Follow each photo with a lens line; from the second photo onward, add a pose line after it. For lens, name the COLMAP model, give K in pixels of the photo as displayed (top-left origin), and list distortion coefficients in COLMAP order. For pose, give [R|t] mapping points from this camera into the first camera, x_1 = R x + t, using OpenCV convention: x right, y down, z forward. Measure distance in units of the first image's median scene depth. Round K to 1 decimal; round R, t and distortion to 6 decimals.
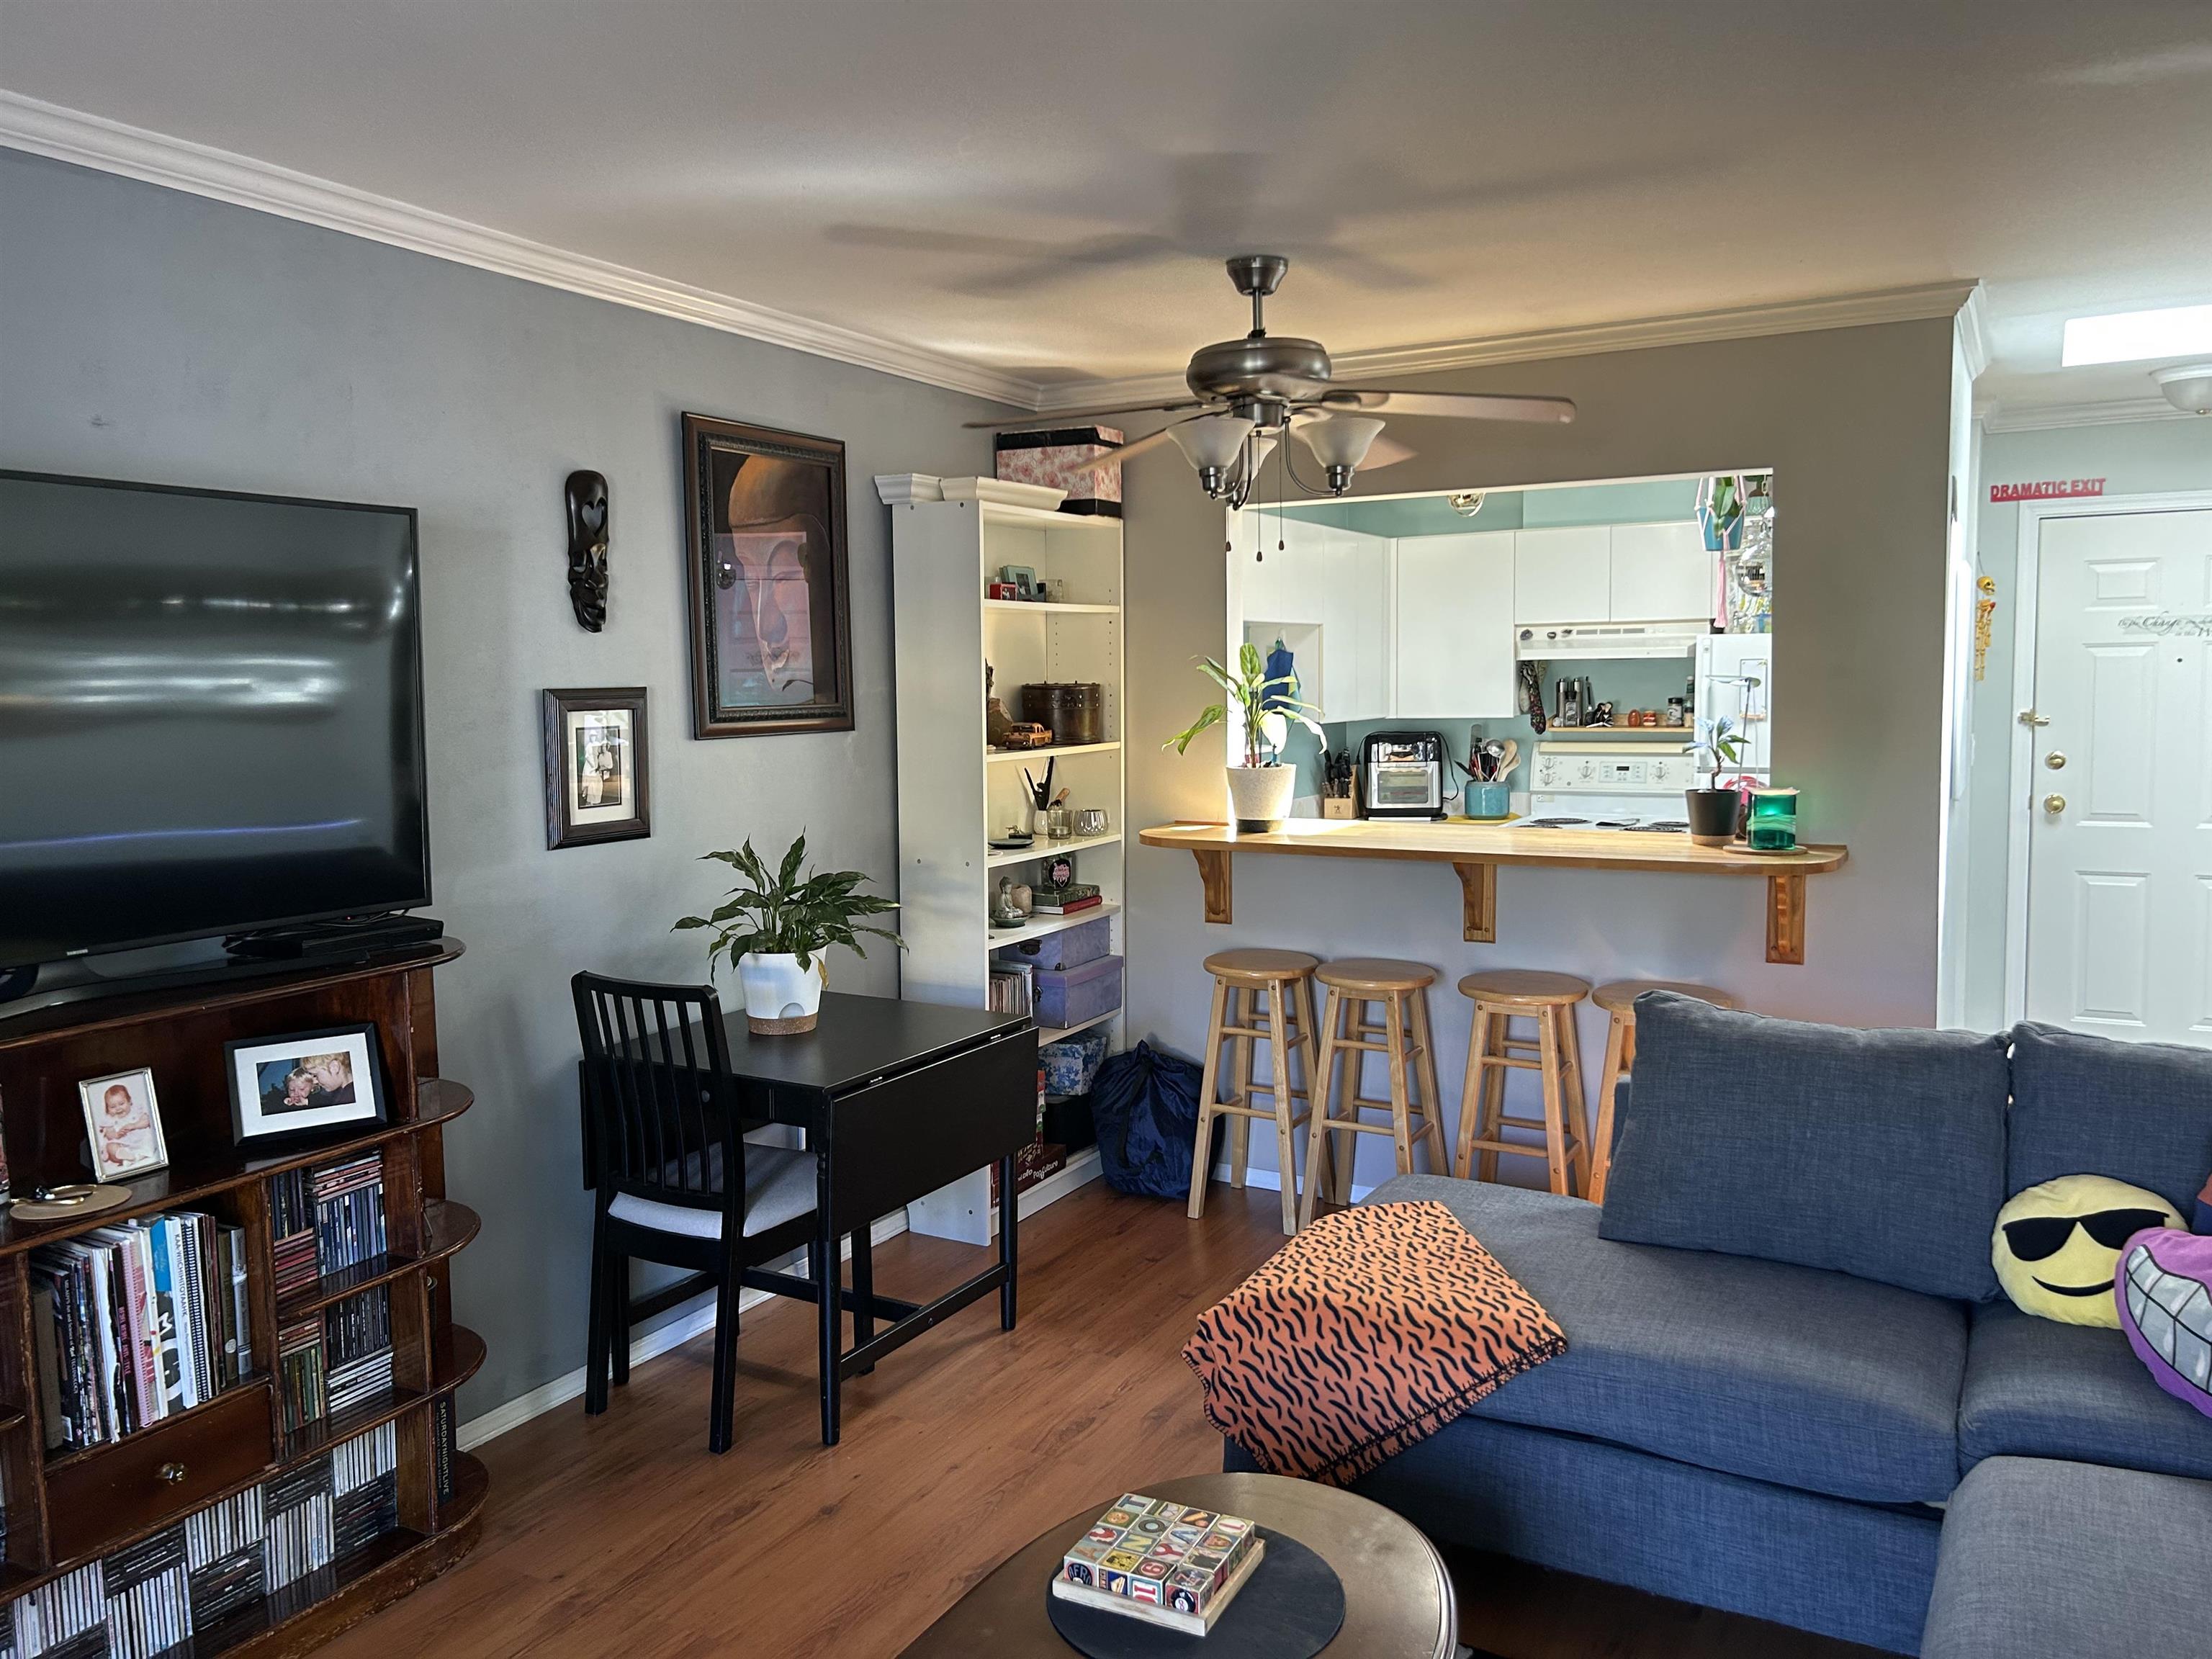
lens RADIAL K [[1664.2, 0, 1084.8], [0, 1664.2, 831.9], [0, 0, 1]] dist [0.050089, -0.049845]
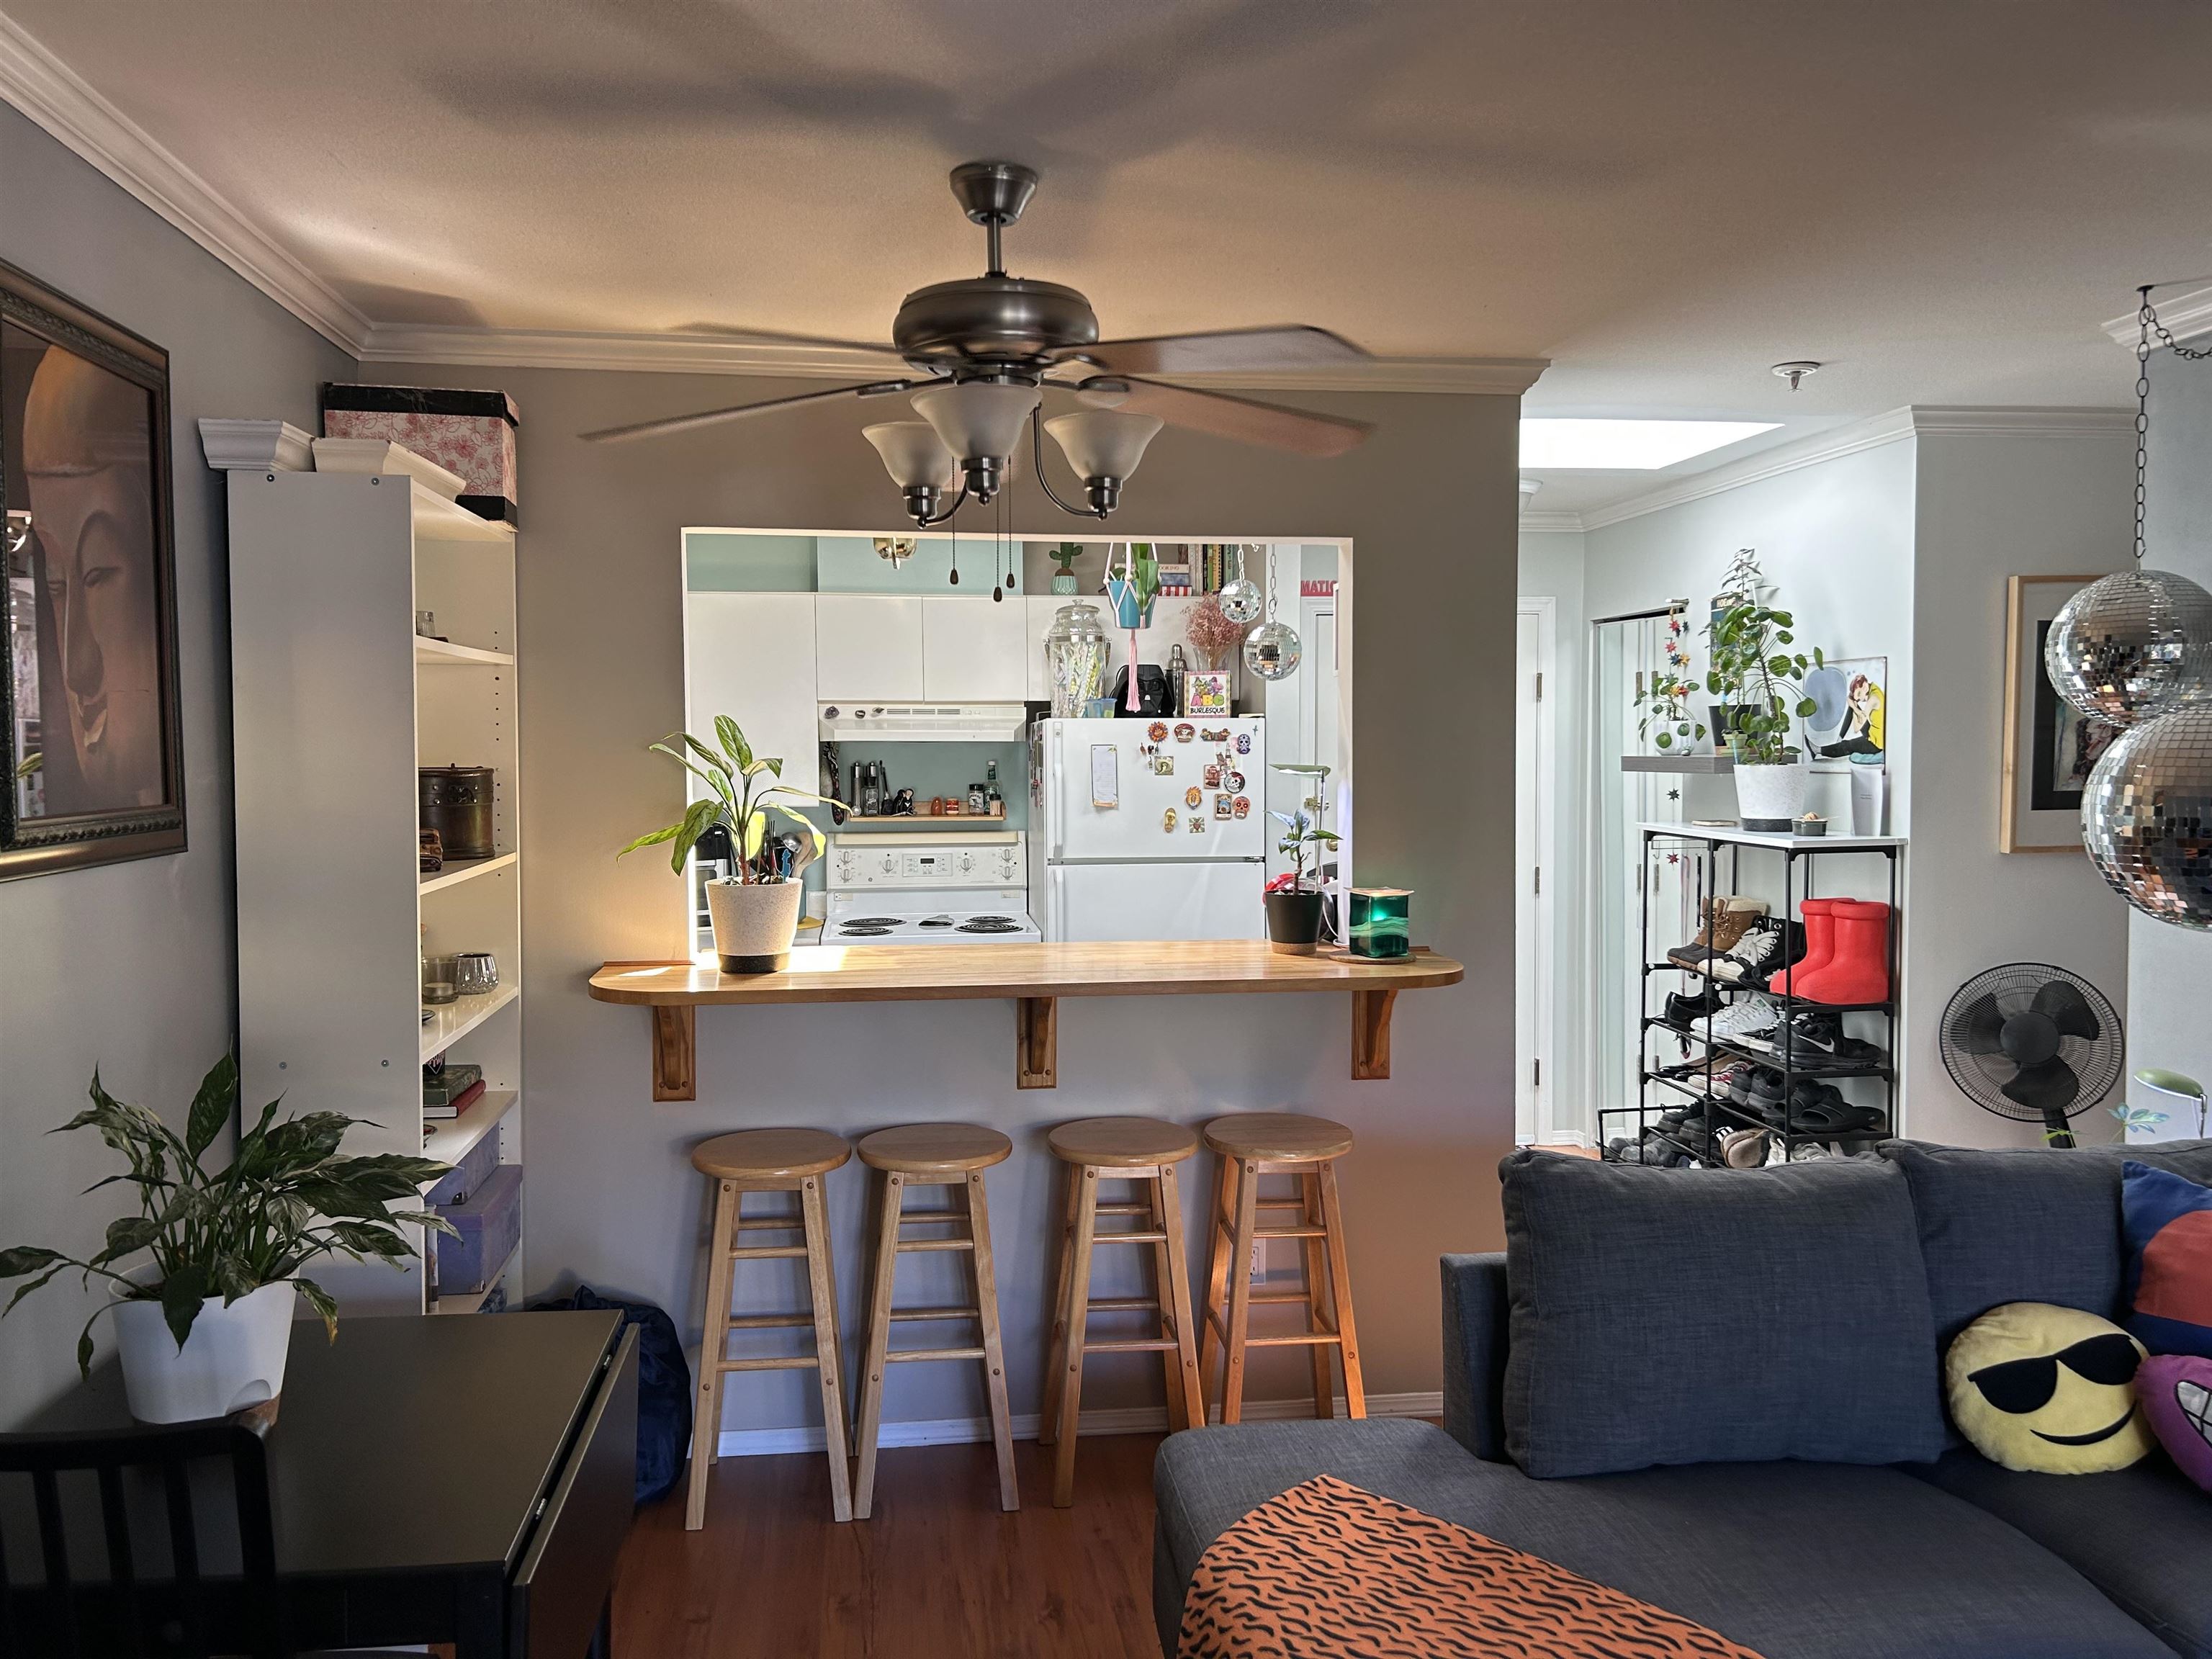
lens RADIAL K [[1664.2, 0, 1094.4], [0, 1664.2, 849.0], [0, 0, 1]] dist [0.050089, -0.049845]
pose [[0.799161, -0.026945, 0.600513, -0.233265], [0.048799, 0.998606, -0.020134, -0.034408], [-0.599133, 0.045395, 0.799362, 0.343924]]
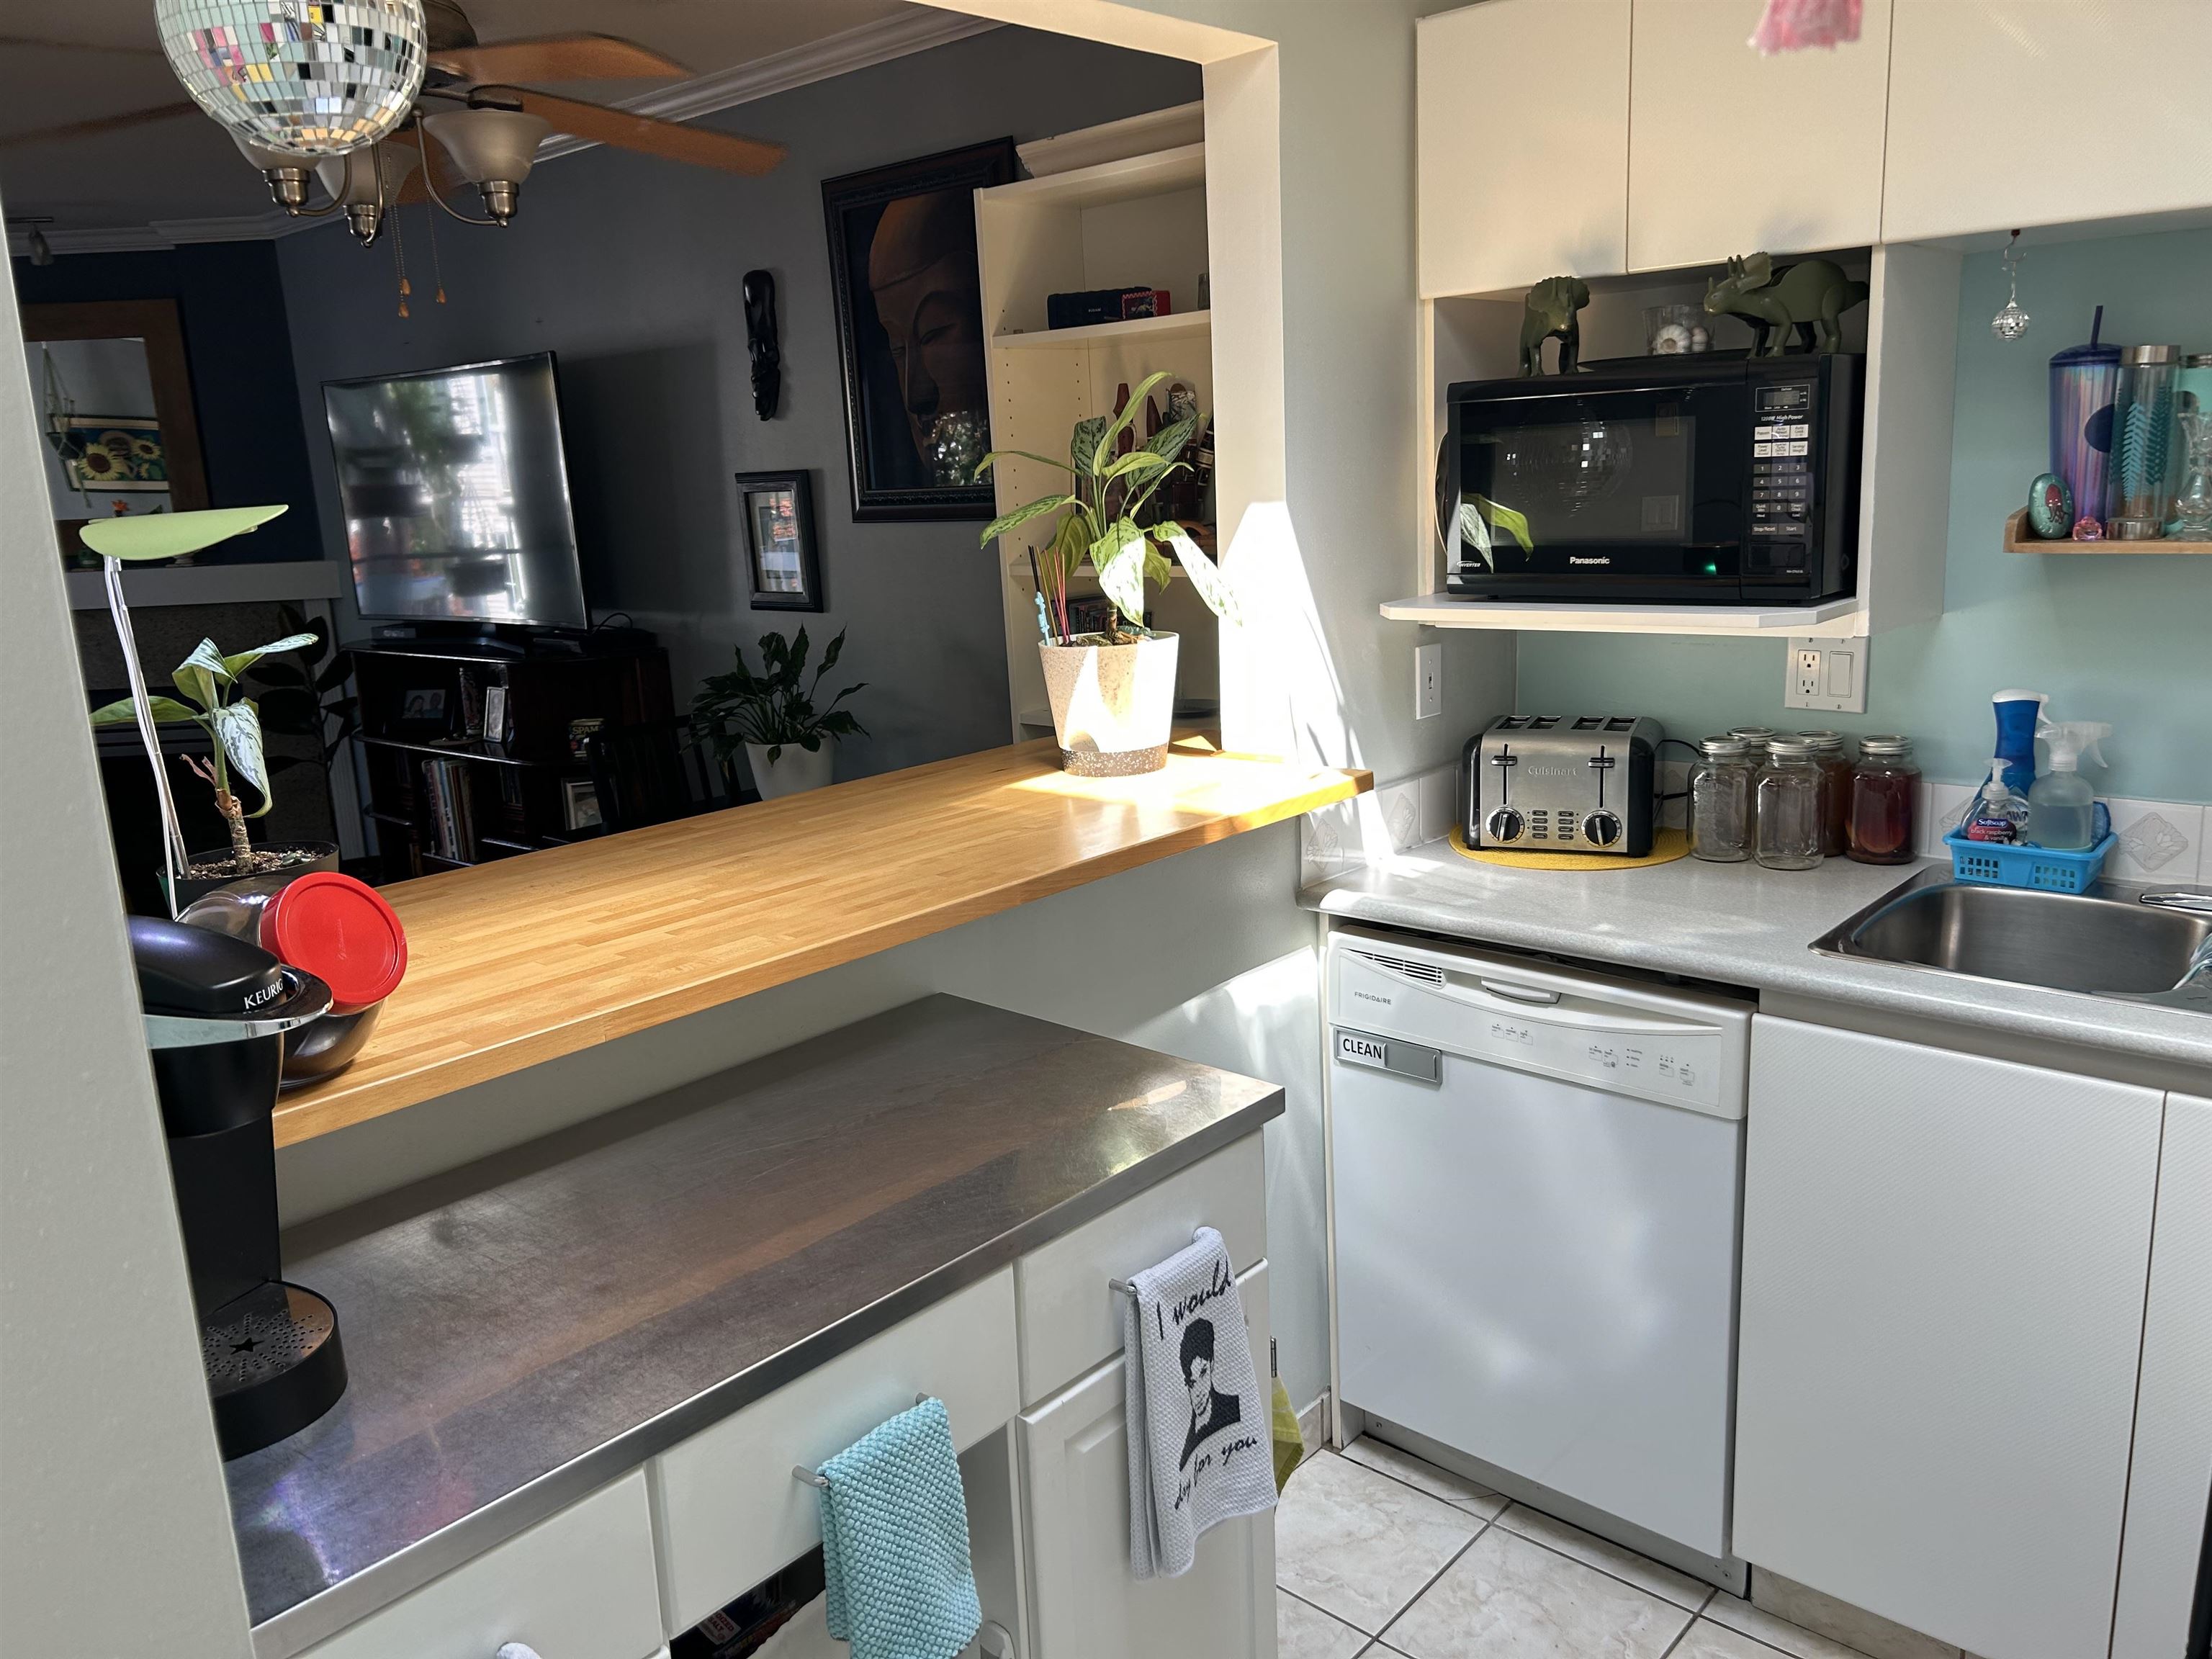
lens RADIAL K [[1664.2, 0, 1099.4], [0, 1664.2, 830.9], [0, 0, 1]] dist [0.050089, -0.049845]
pose [[-0.220709, 0.236169, -0.946315, 0.633083], [-0.039432, 0.967287, 0.250599, -0.114945], [0.974542, 0.092624, -0.204177, 1.190373]]
